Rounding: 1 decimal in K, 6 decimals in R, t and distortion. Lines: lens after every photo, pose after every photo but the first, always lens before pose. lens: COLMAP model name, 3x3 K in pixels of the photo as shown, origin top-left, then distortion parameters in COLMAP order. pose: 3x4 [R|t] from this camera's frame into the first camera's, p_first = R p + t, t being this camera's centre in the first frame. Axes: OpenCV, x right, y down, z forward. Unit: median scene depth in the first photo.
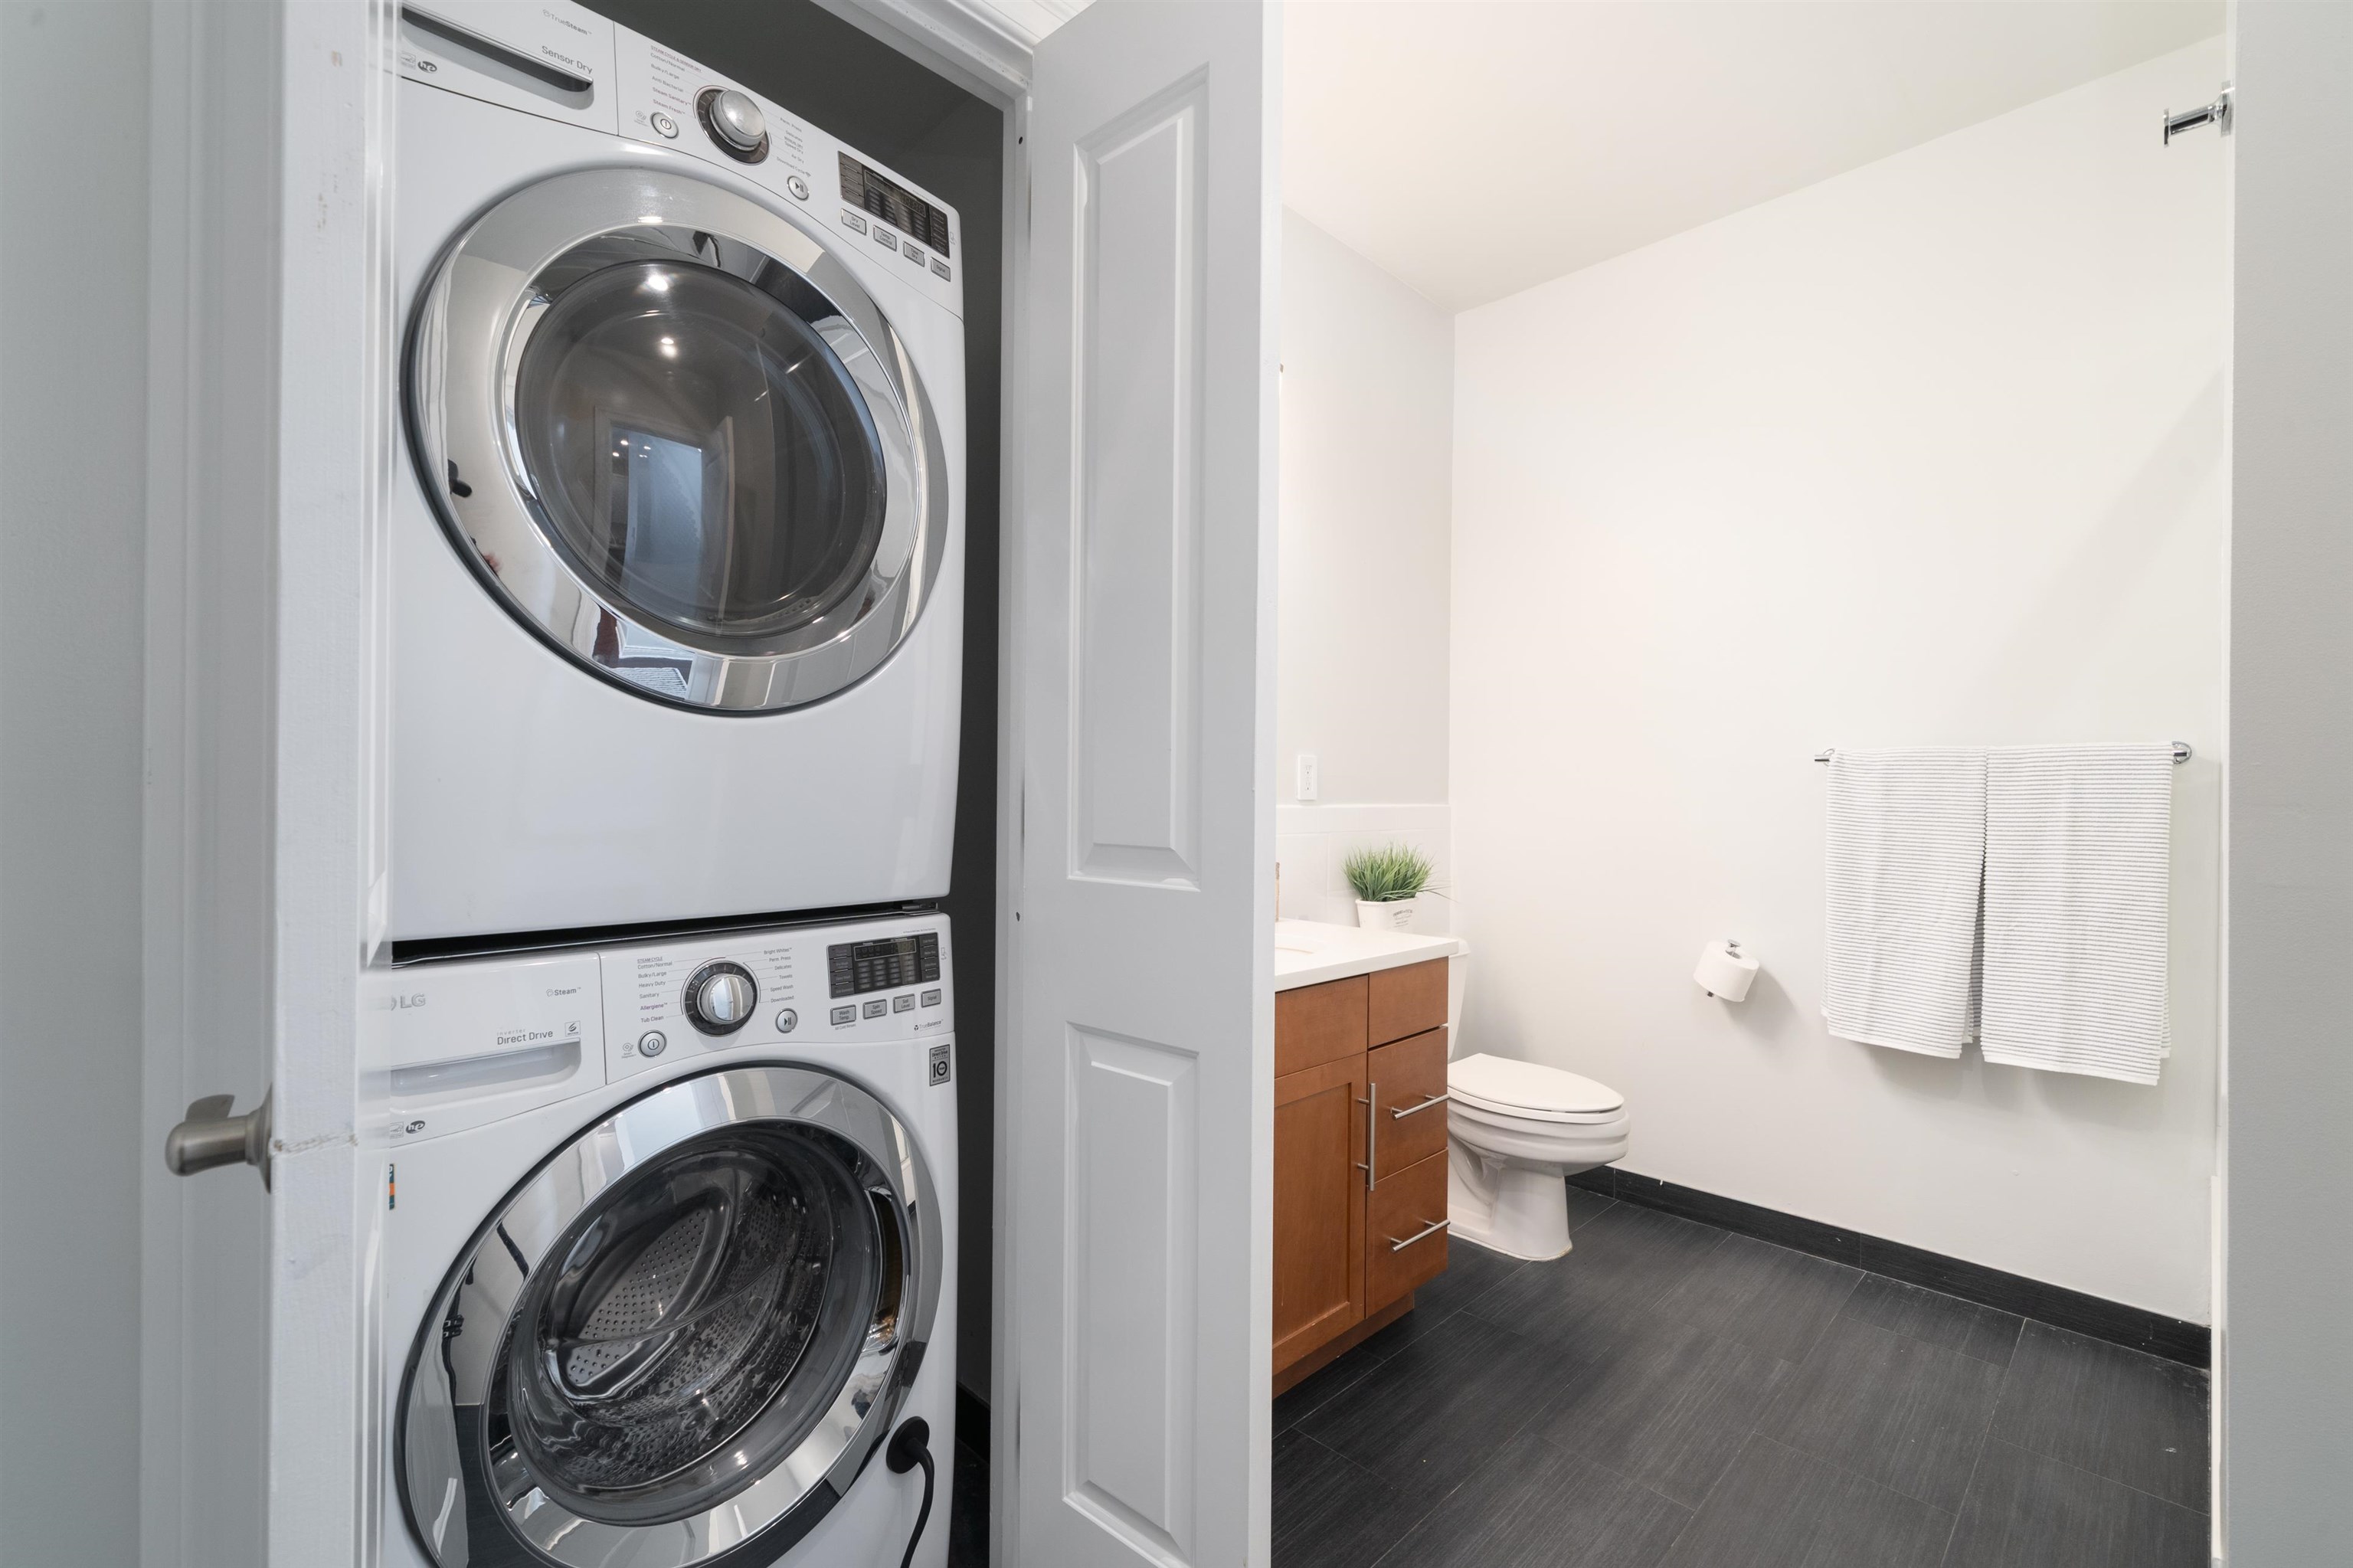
lens RADIAL K [[1019.8, 0, 1175.5], [0, 1019.8, 786.2], [0, 0, 1]] dist [-0.003680, 0.000311]
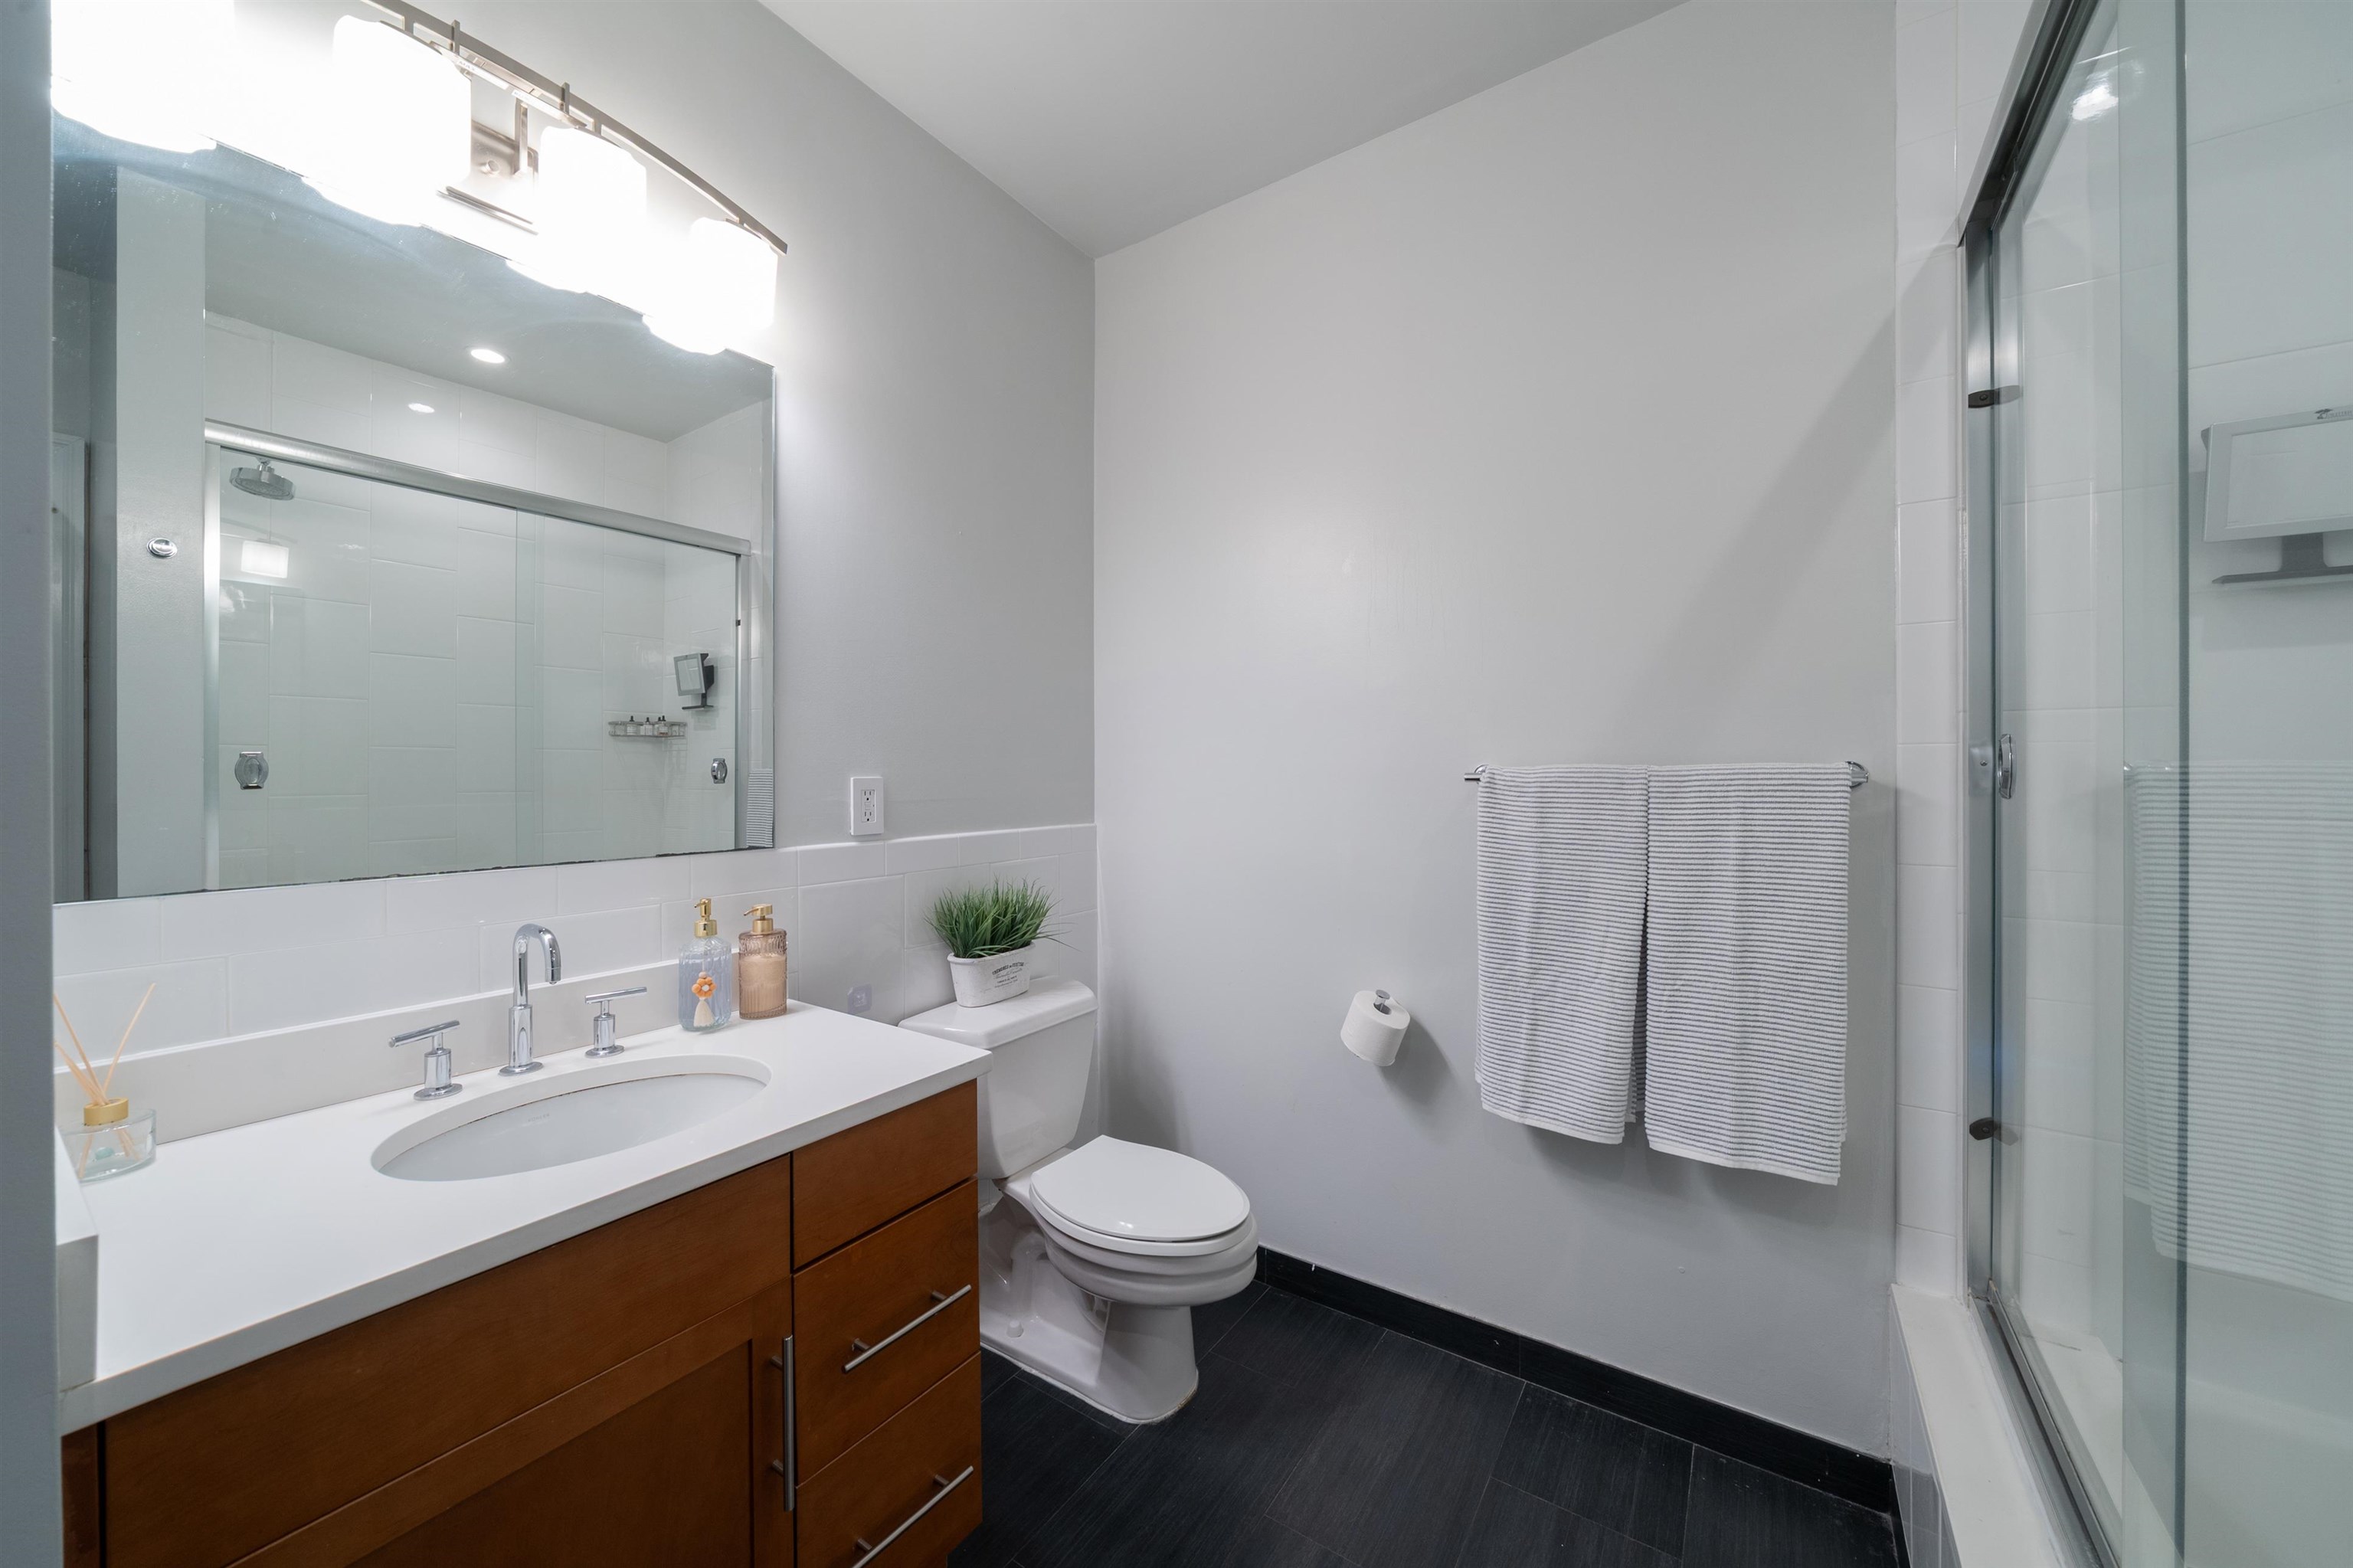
lens RADIAL K [[883.7, 0, 1174.4], [0, 883.7, 770.5], [0, 0, 1]] dist [-0.008792, 0.001380]
pose [[0.979563, -0.013428, 0.200690, 0.263505], [0.012928, 0.999909, 0.003805, -0.040471], [-0.200723, -0.001133, 0.979647, 0.357603]]
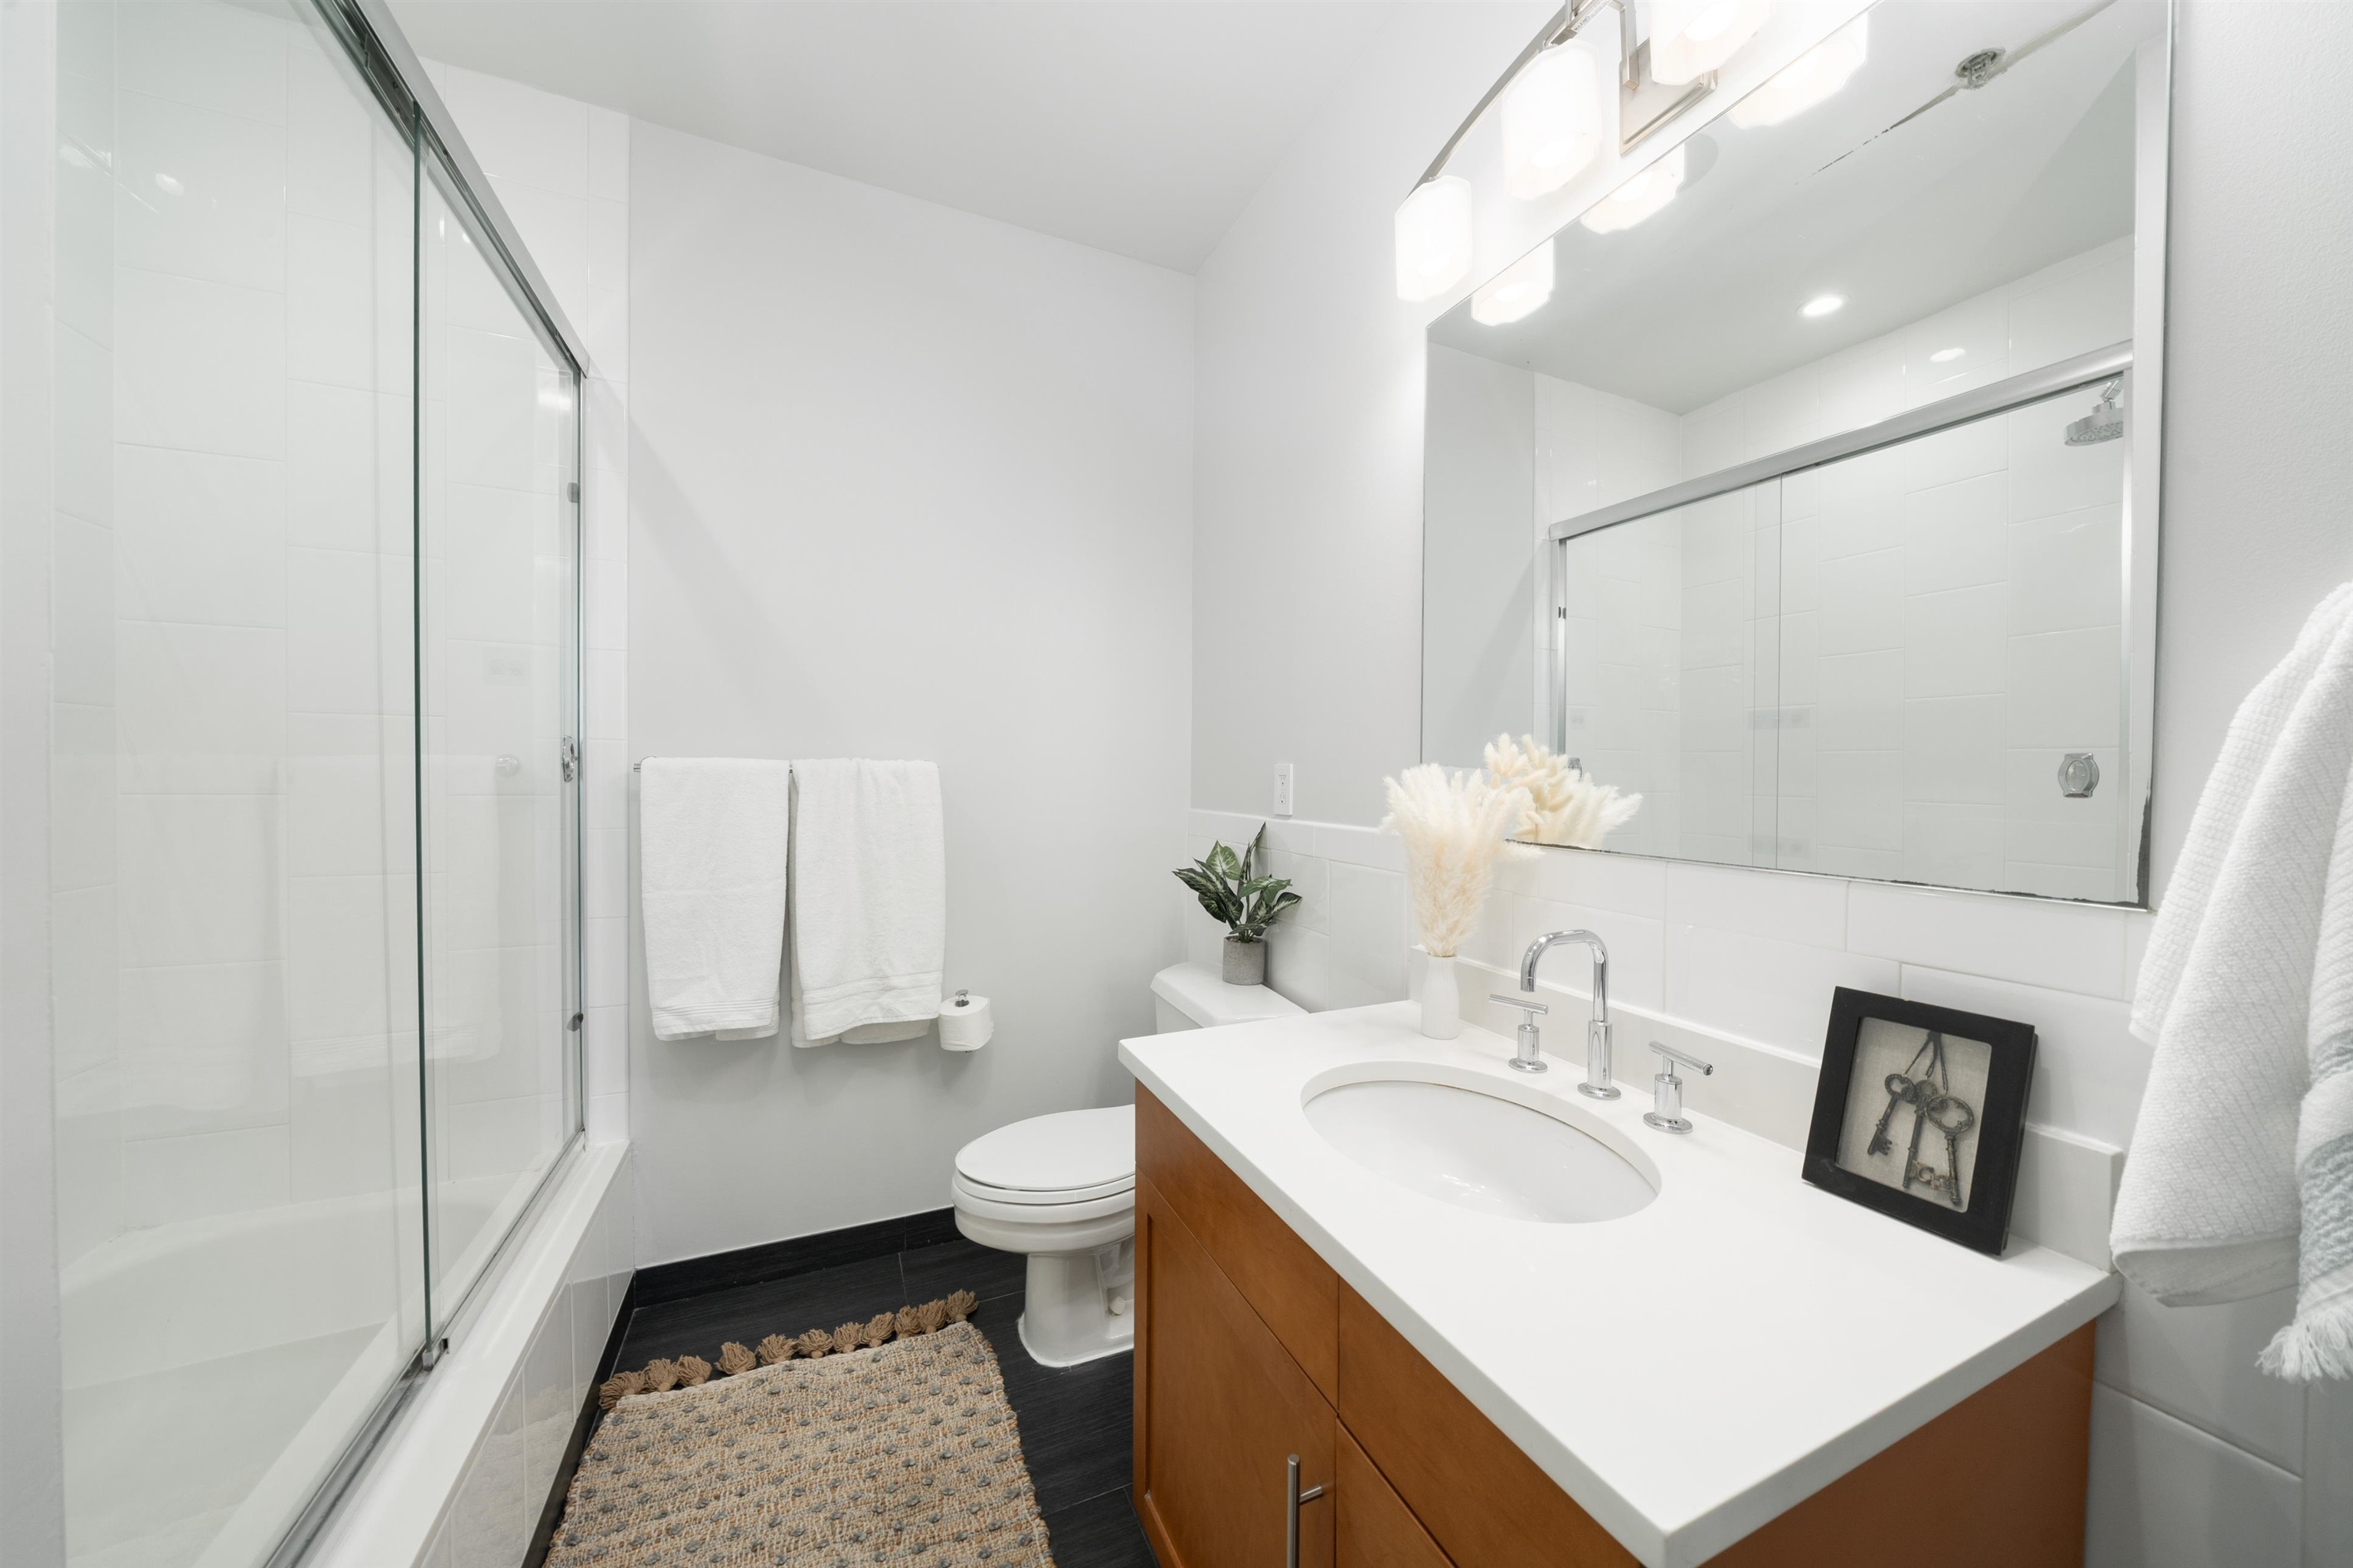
lens RADIAL K [[812.7, 0, 1180.0], [0, 812.7, 781.3], [0, 0, 1]] dist [-0.004740, -0.000235]
pose [[-0.357445, 0.000453, -0.933934, 0.505160], [-0.009009, 0.999952, 0.003933, -0.040237], [0.933891, 0.009820, -0.357424, 0.902250]]
